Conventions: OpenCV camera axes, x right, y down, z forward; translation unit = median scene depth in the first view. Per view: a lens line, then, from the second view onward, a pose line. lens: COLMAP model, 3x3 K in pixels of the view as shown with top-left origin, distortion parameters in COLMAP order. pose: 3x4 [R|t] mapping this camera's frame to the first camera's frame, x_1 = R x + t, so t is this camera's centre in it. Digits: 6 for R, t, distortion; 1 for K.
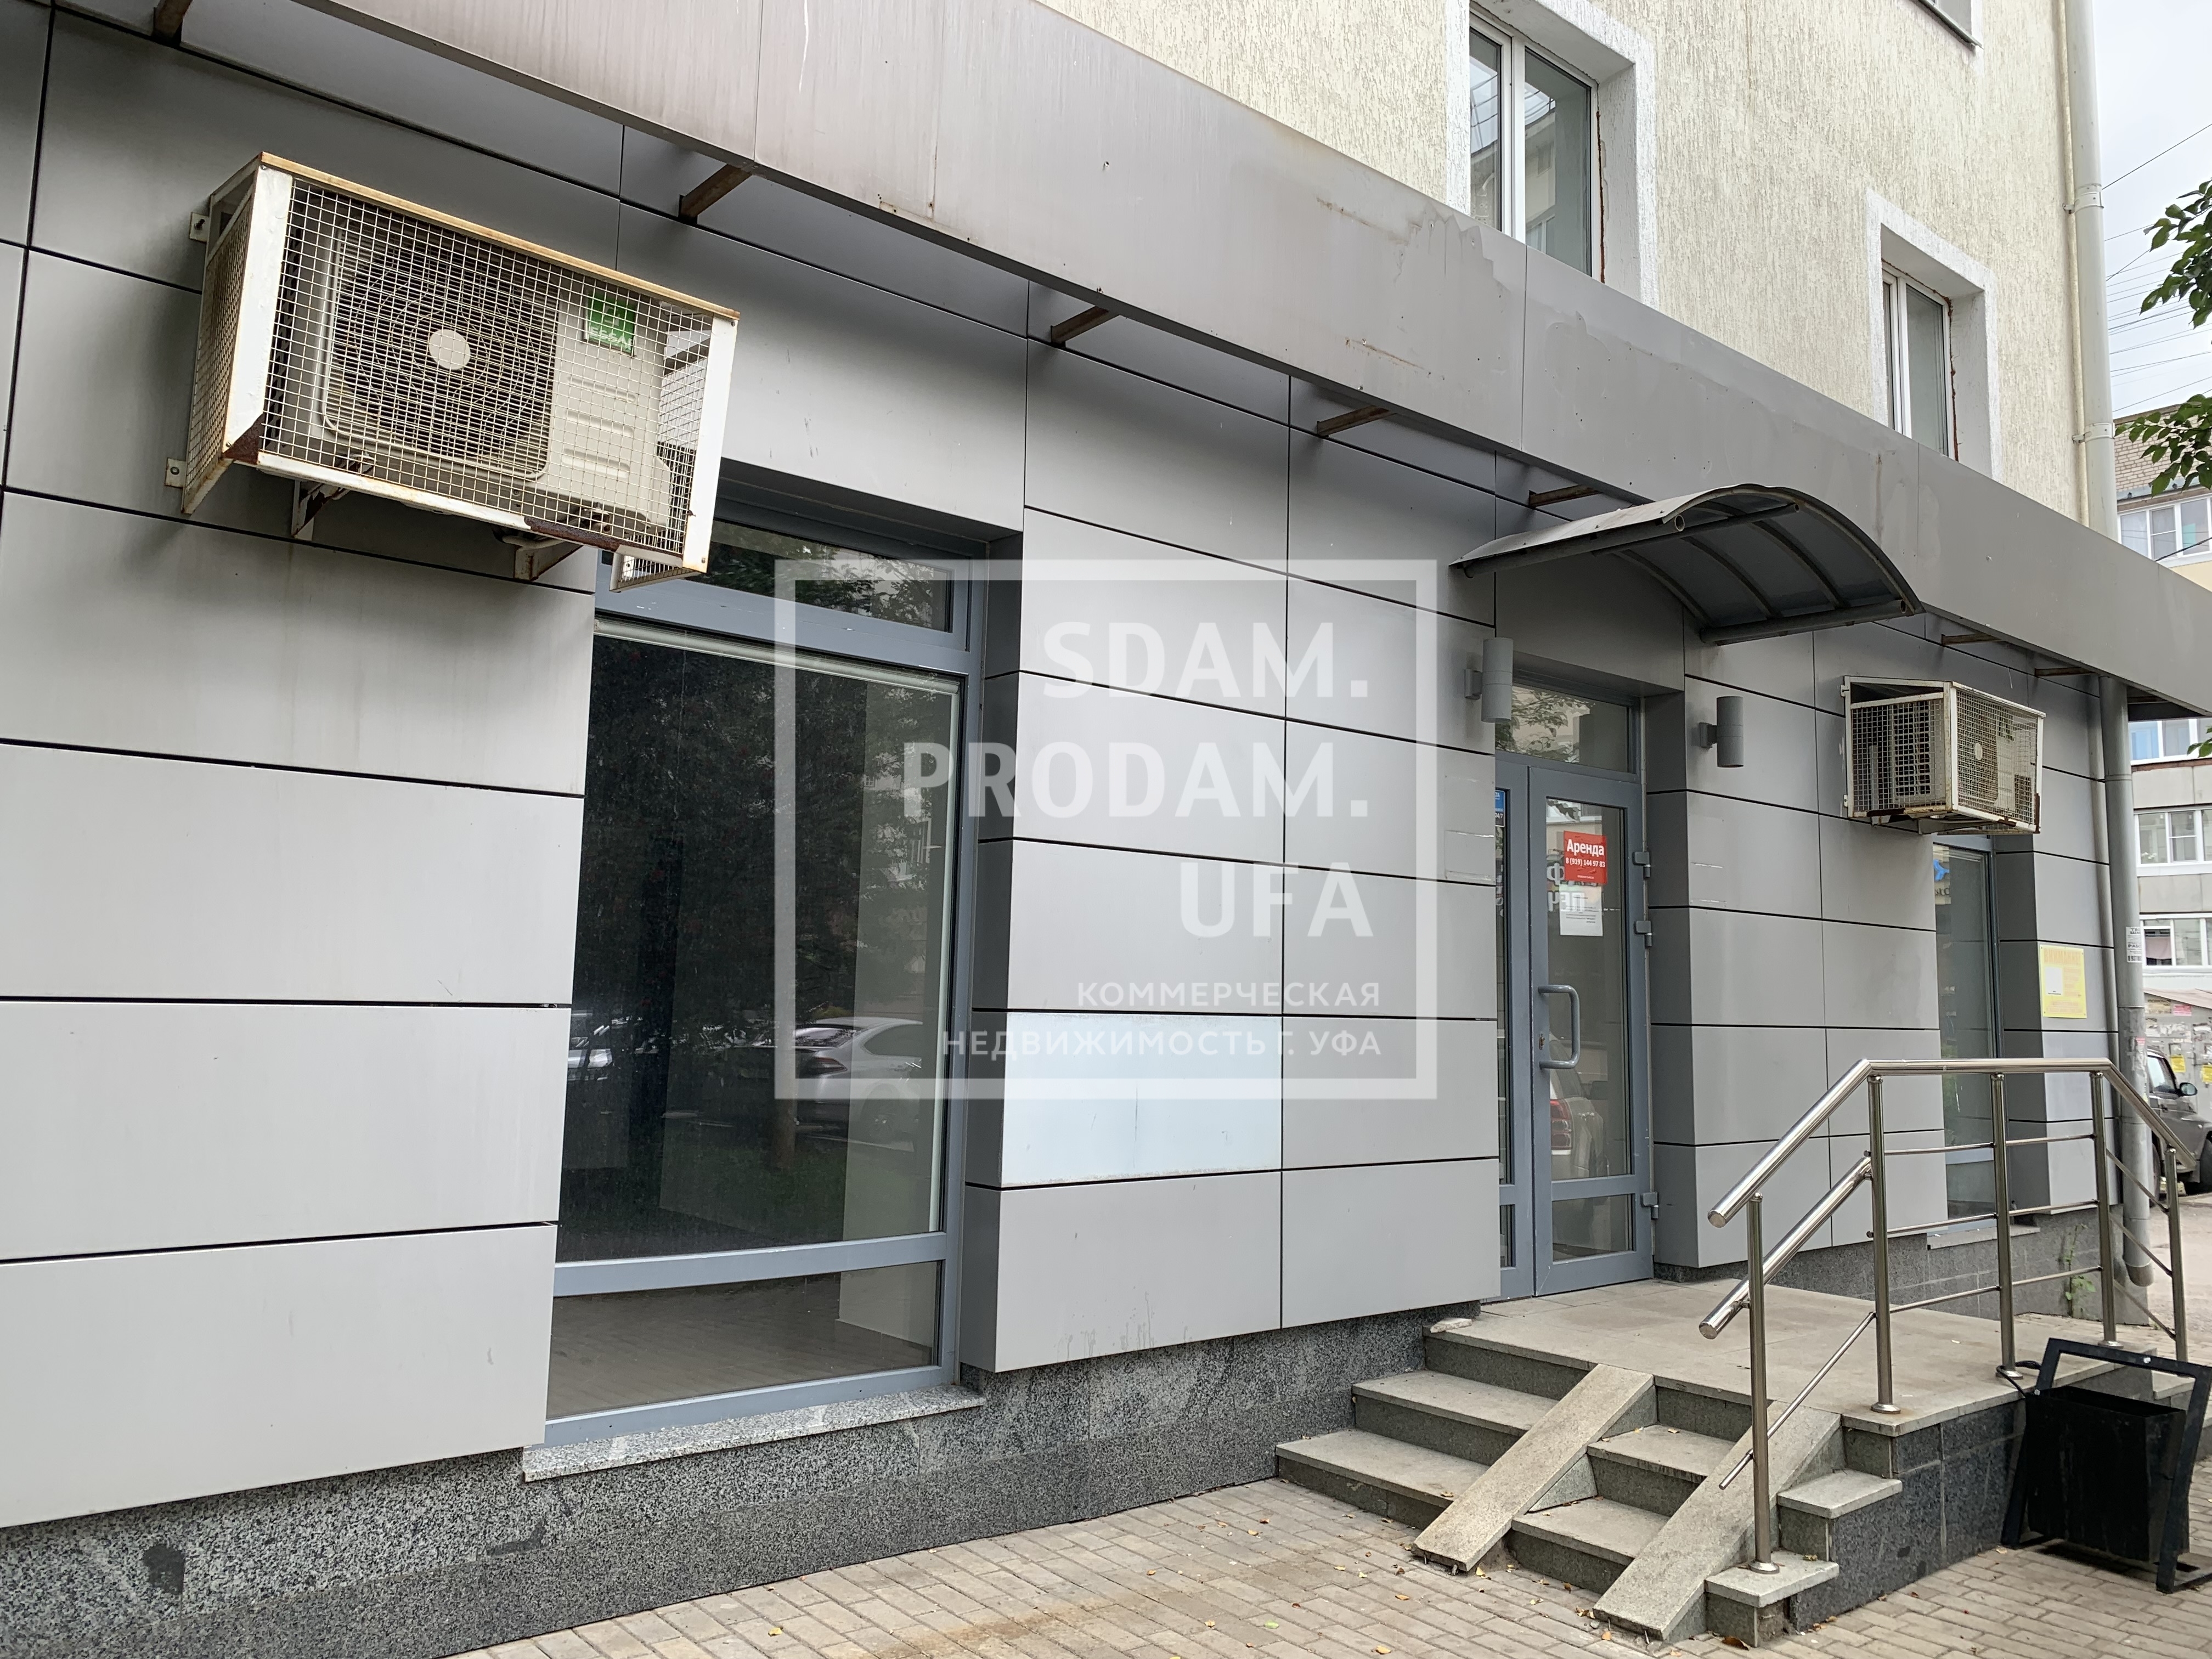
lens RADIAL K [[1663.3, 0, 1111.8], [0, 1663.3, 809.9], [0, 0, 1]] dist [0.008167, -0.004852]
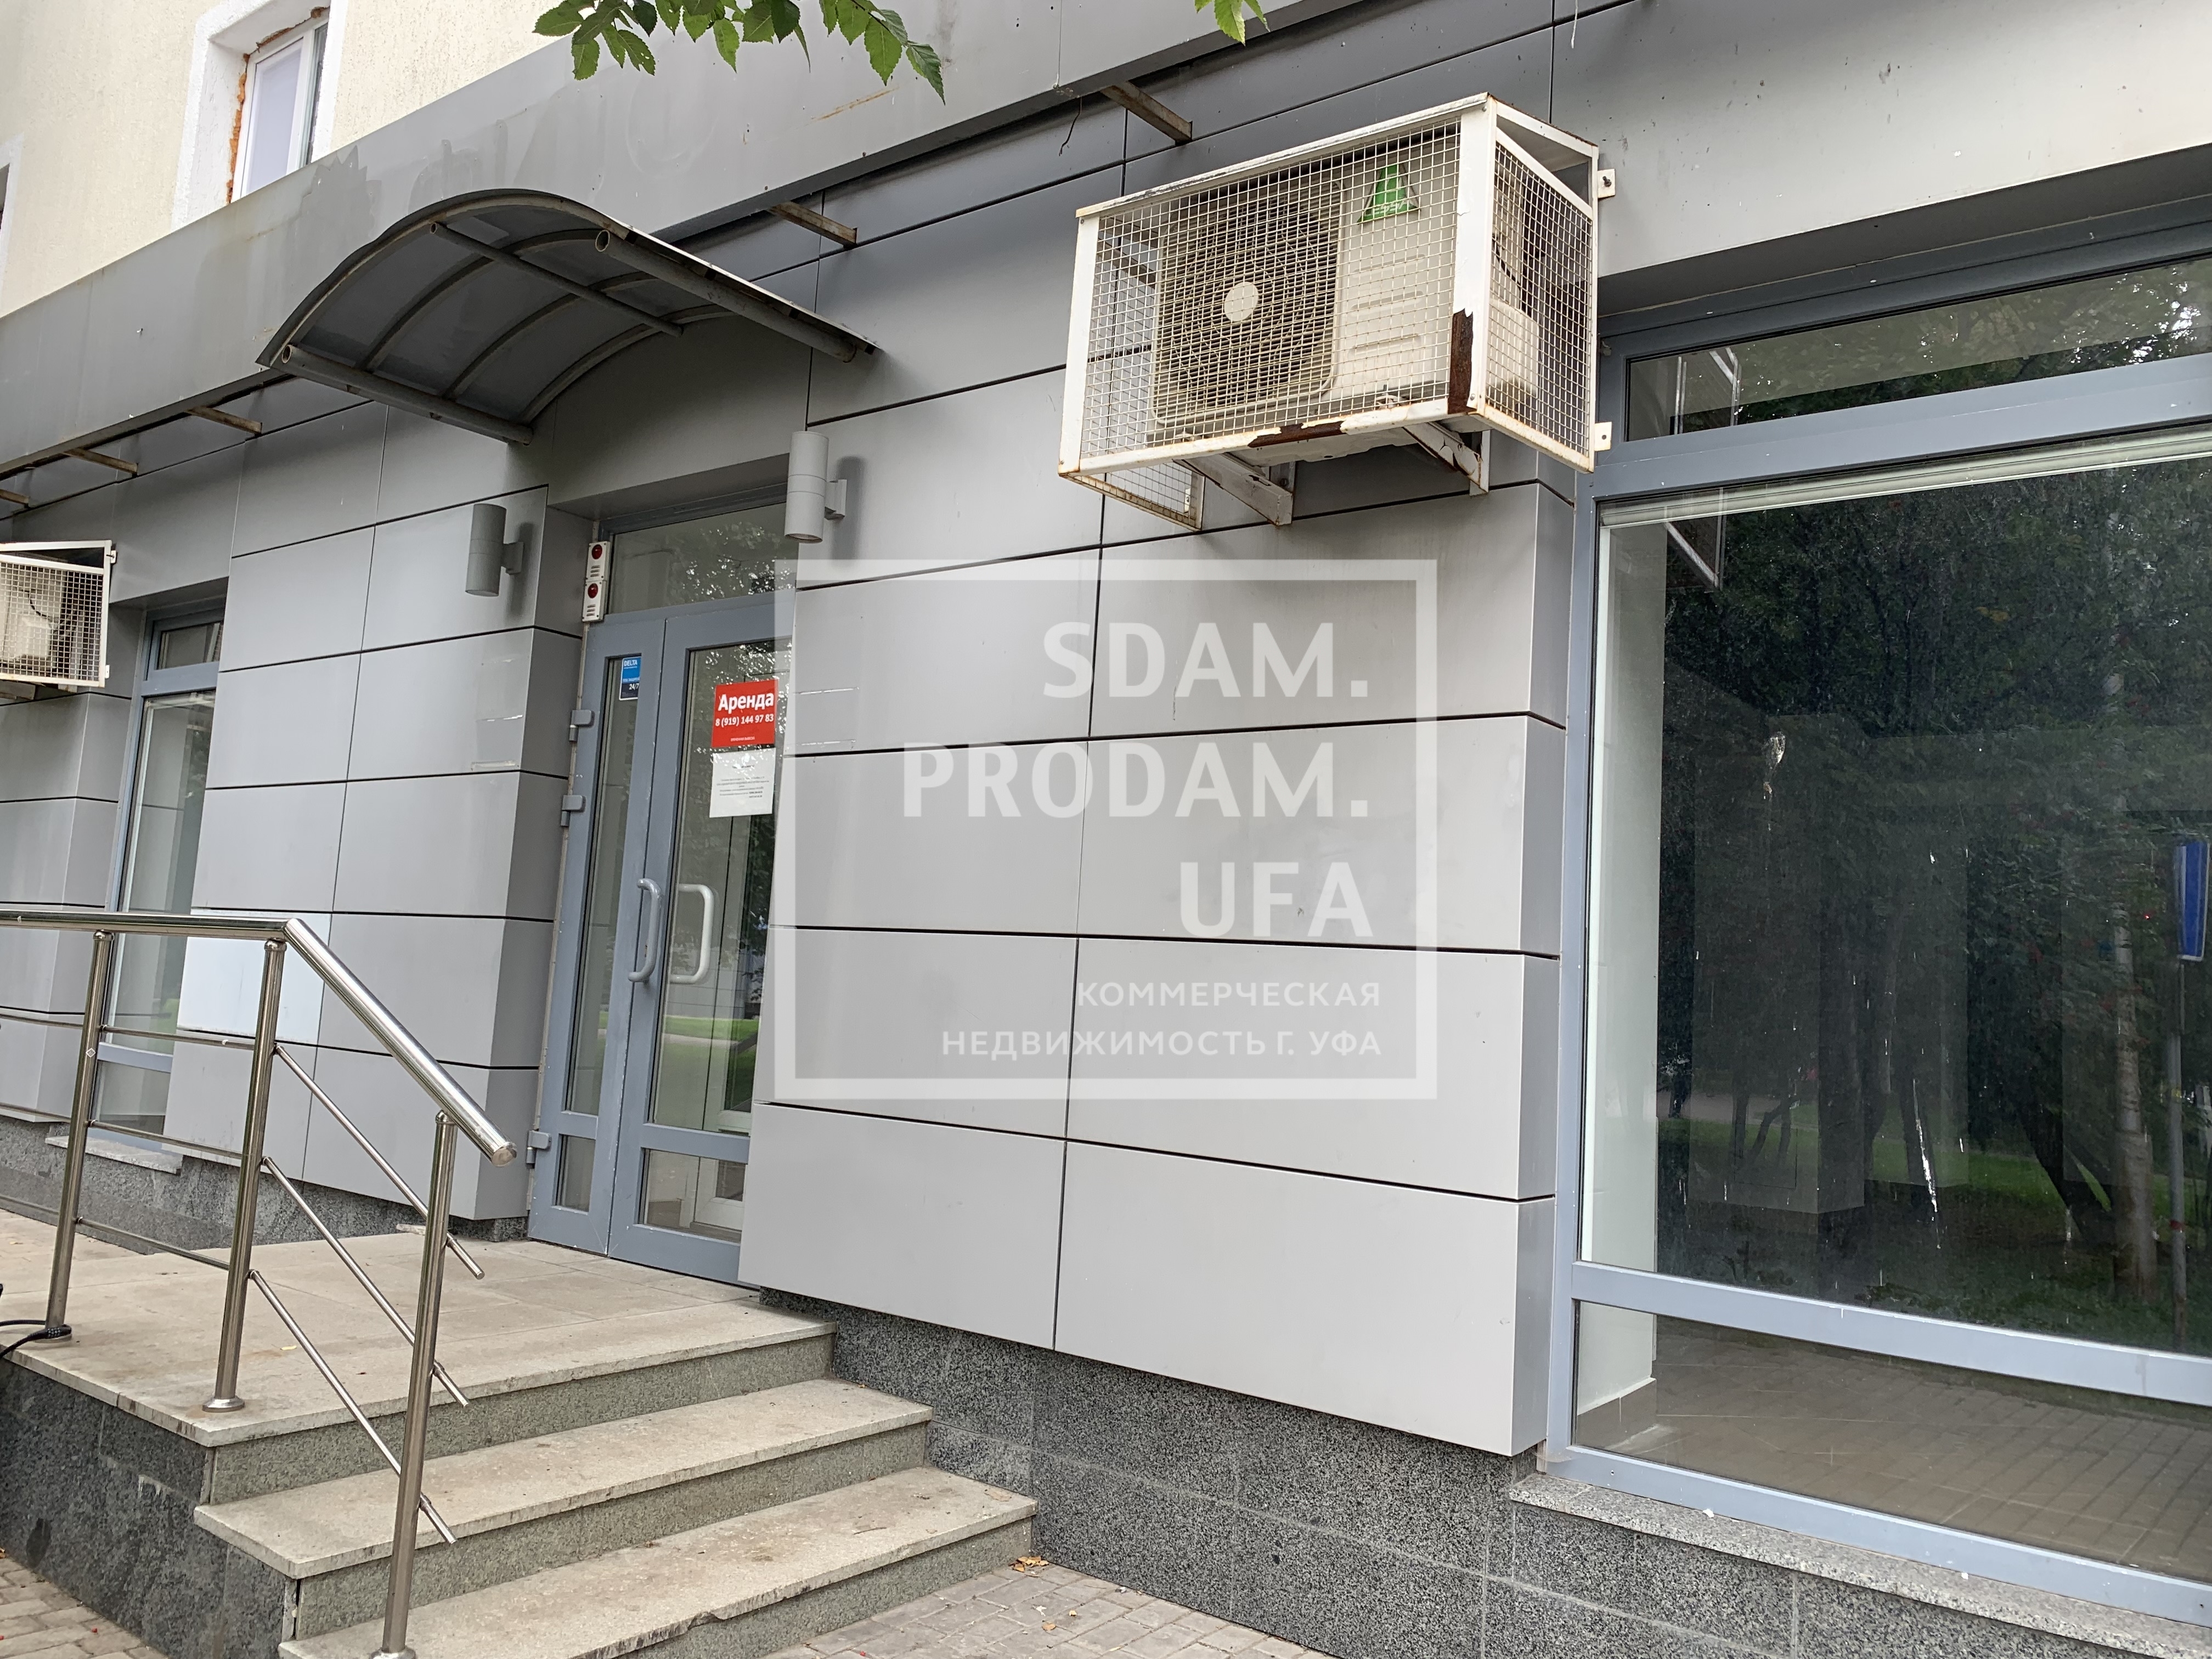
lens RADIAL K [[1671.1, 0, 1096.5], [0, 1671.1, 809.4], [0, 0, 1]] dist [0.006360, -0.002778]
pose [[0.227081, -0.115568, -0.966994, 1.307576], [0.062429, 0.992619, -0.103970, 0.200091], [0.971873, -0.036759, 0.232620, 1.216041]]
